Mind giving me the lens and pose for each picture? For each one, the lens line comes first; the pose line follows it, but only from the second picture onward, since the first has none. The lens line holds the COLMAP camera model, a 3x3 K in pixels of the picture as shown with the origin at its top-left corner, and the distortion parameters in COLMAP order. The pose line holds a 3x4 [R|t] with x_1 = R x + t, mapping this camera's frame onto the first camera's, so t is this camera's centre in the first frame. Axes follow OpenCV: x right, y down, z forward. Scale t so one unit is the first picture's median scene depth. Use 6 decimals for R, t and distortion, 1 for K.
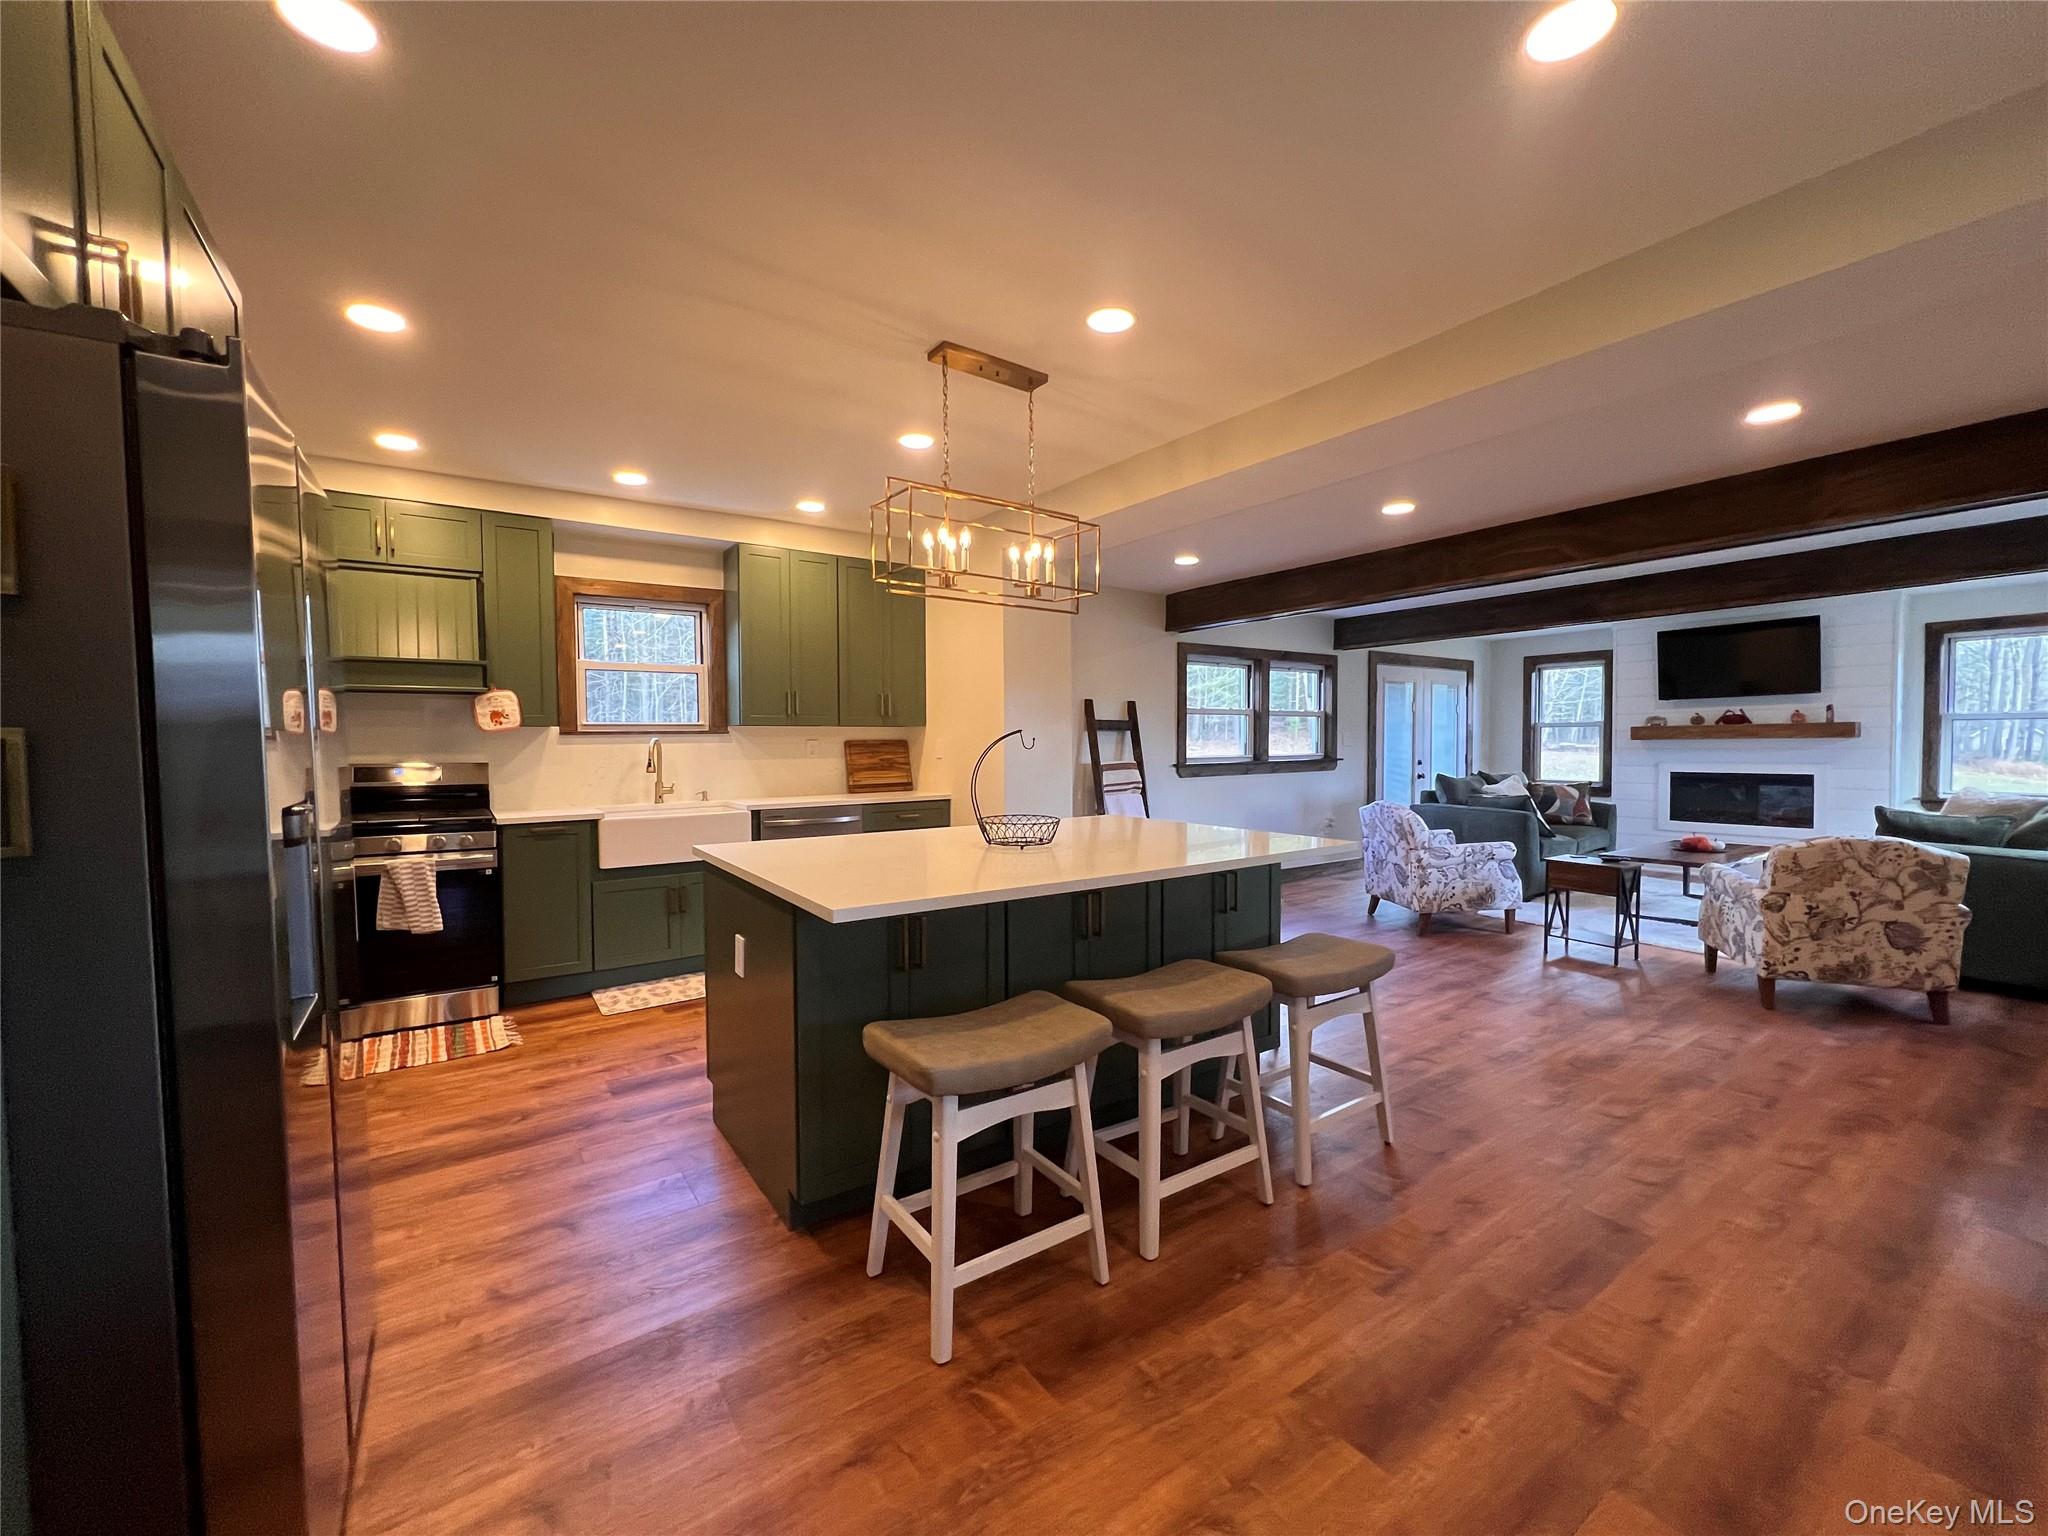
lens RADIAL K [[808.3, 0, 1024.5], [0, 808.3, 776.7], [0, 0, 1]] dist [-0.007226, 0.000742]
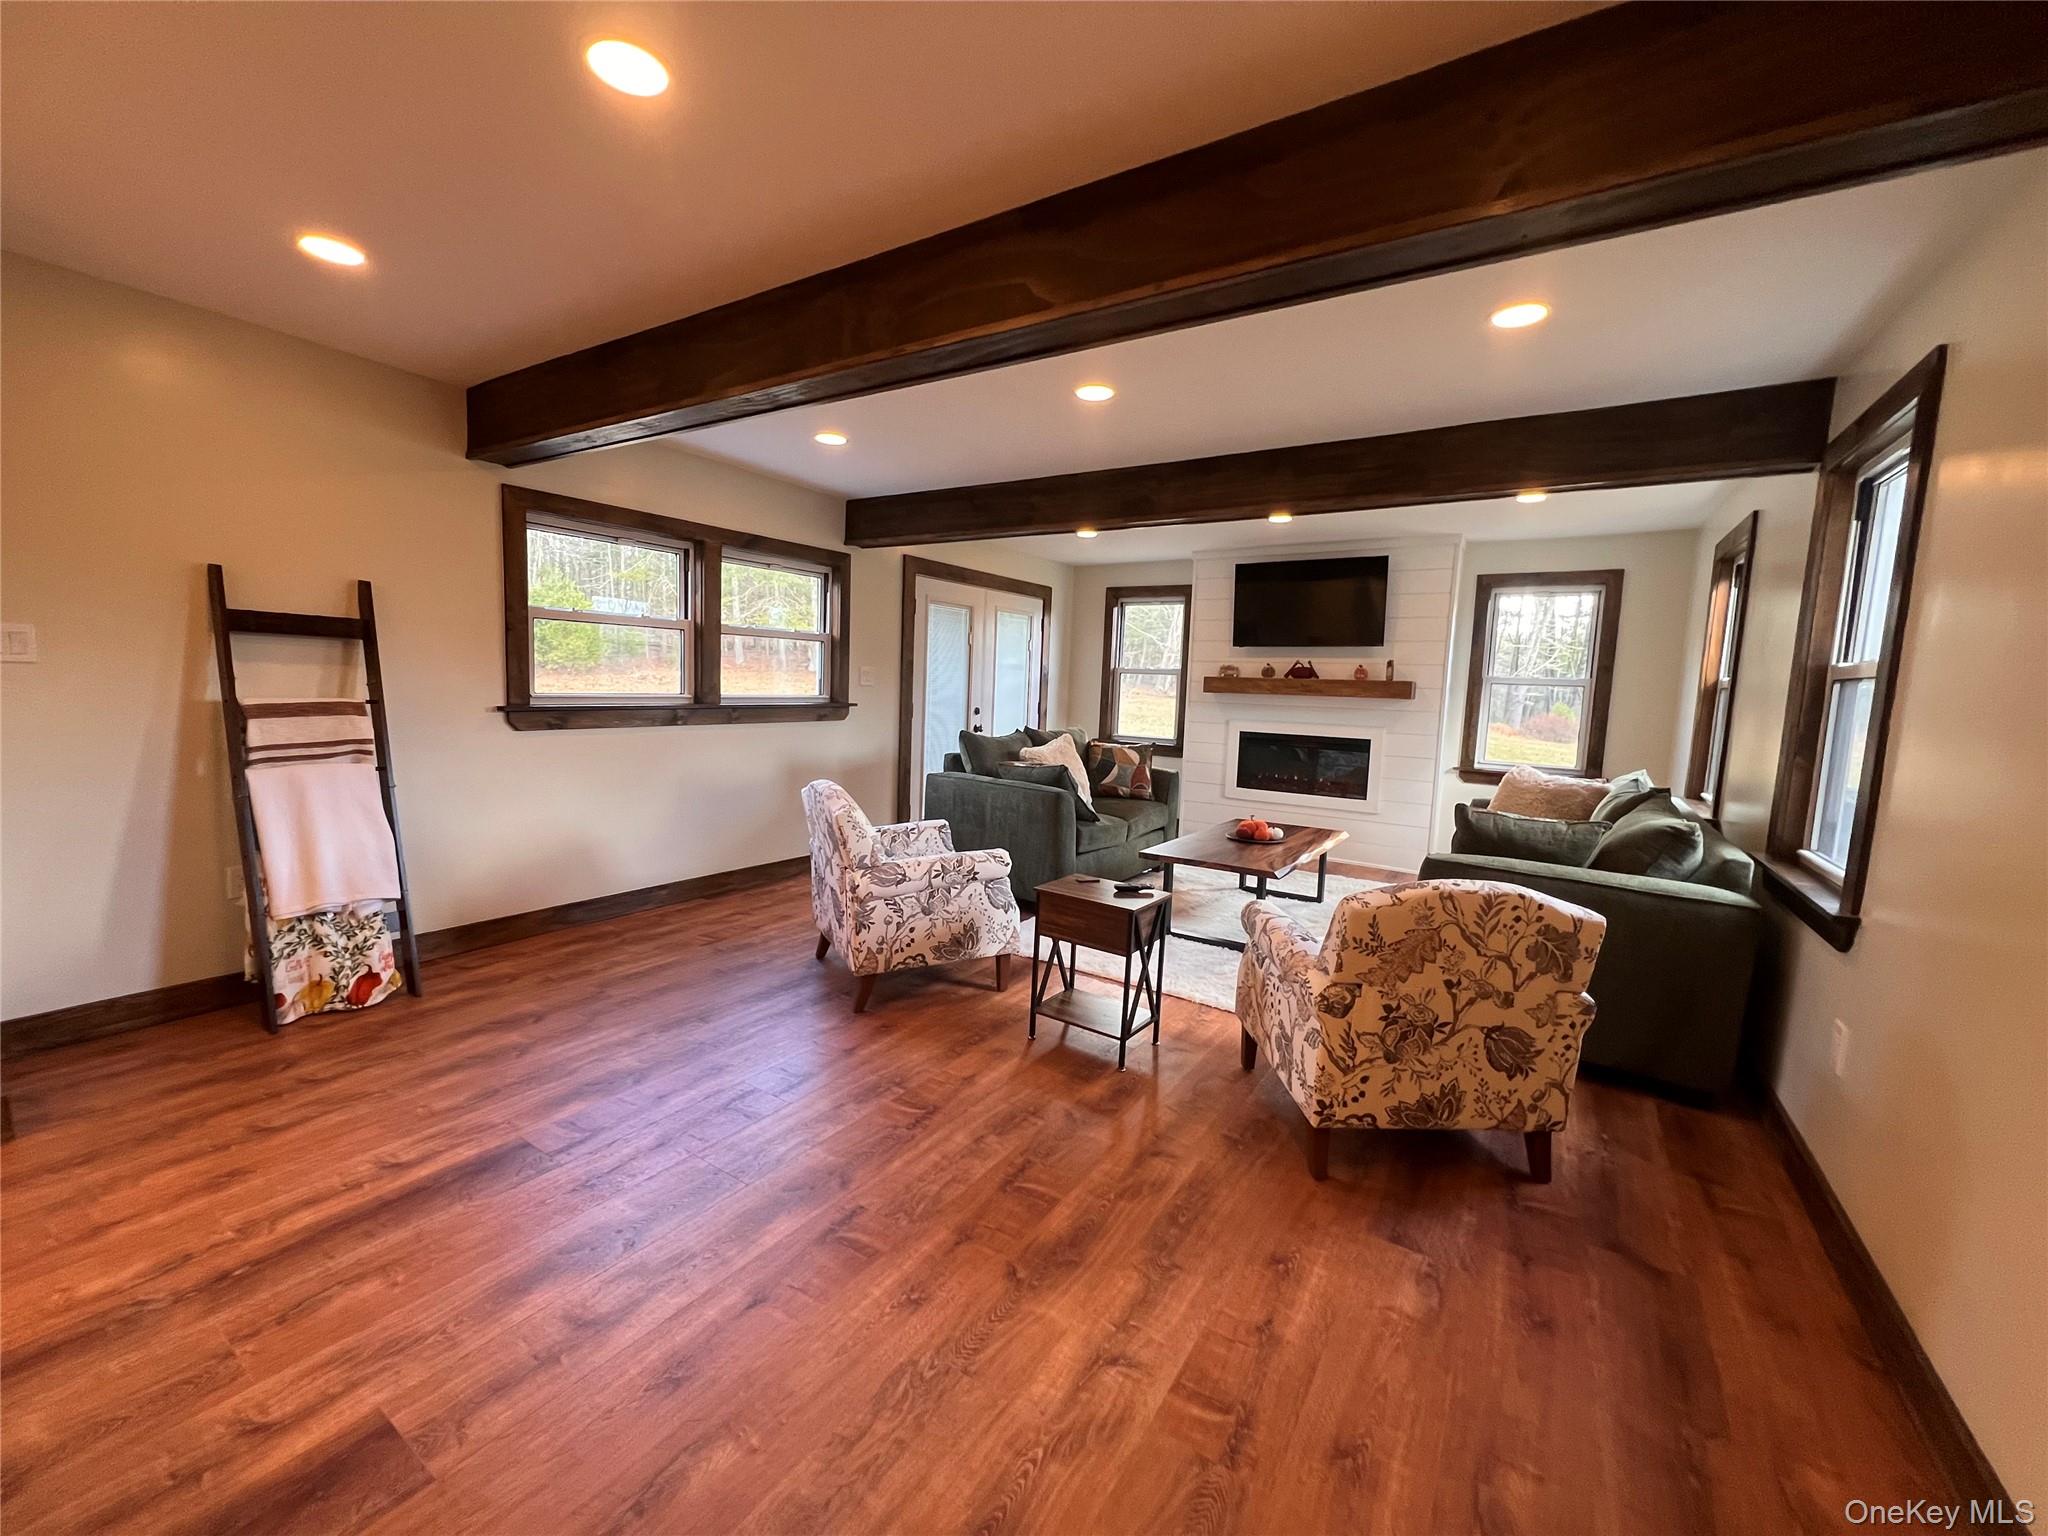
lens RADIAL K [[808.3, 0, 1015.6], [0, 808.3, 783.0], [0, 0, 1]] dist [-0.007226, 0.000742]
pose [[0.926813, -0.004827, 0.375492, 0.325213], [-0.028785, 0.996062, 0.083853, -0.020661], [-0.374418, -0.088525, 0.923025, 0.365354]]
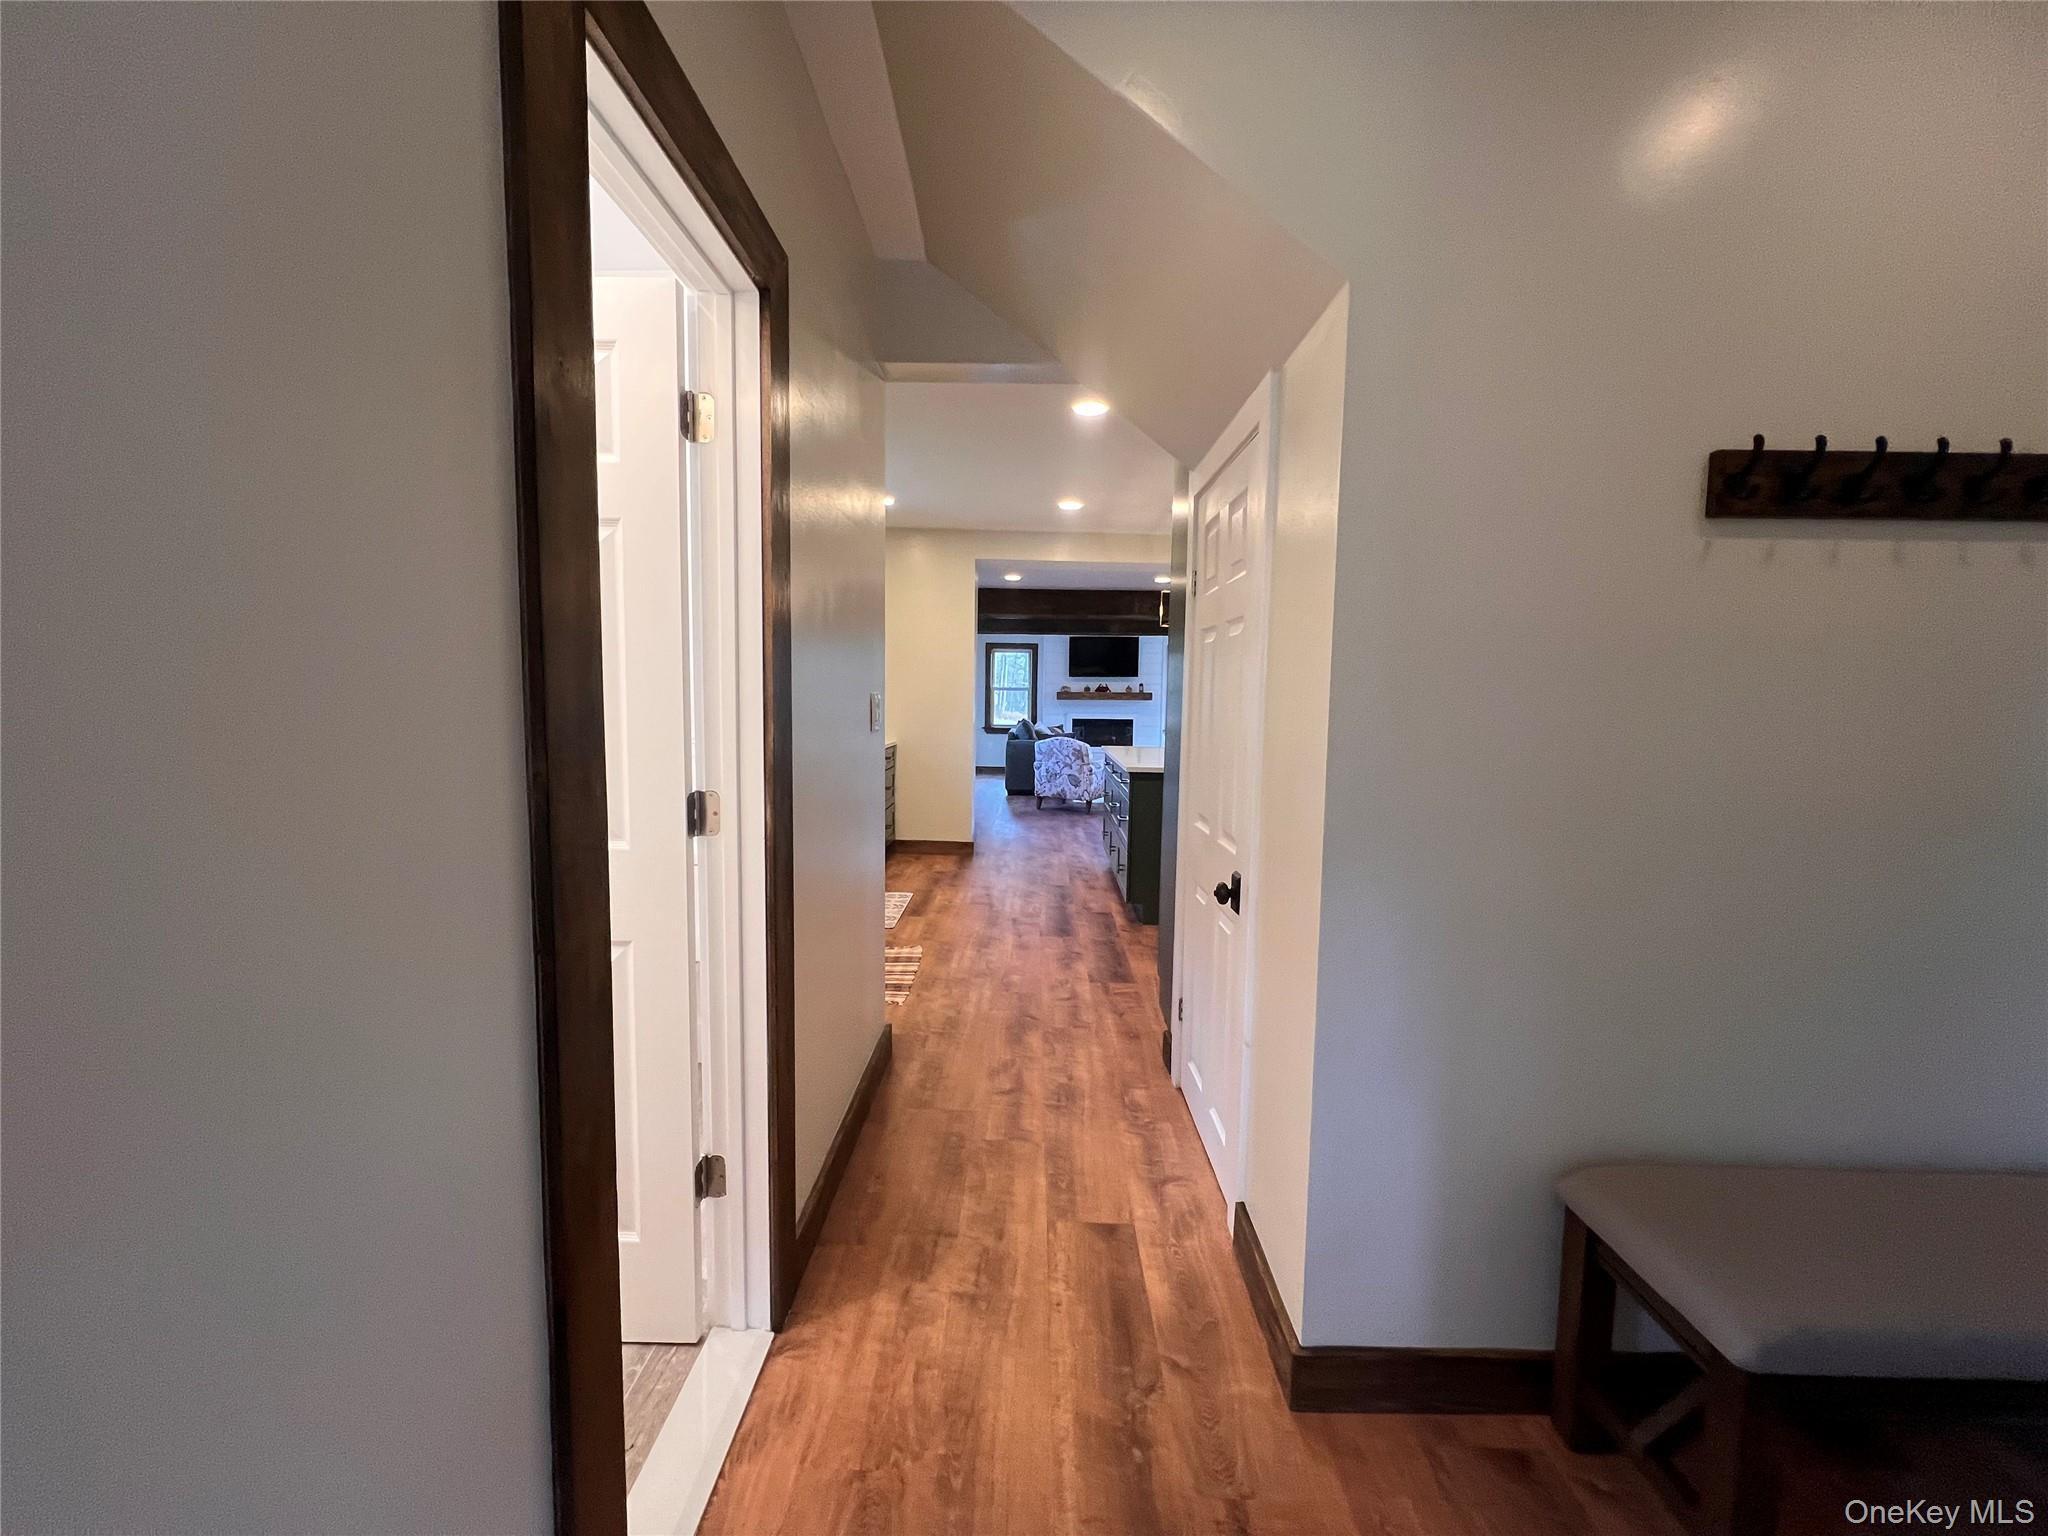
lens RADIAL K [[808.3, 0, 1035.3], [0, 808.3, 762.2], [0, 0, 1]] dist [-0.007226, 0.000742]
pose [[0.573897, -0.050855, 0.817347, -0.843058], [0.016733, 0.998590, 0.050382, -0.001879], [-0.818756, -0.015237, 0.573939, 0.094356]]
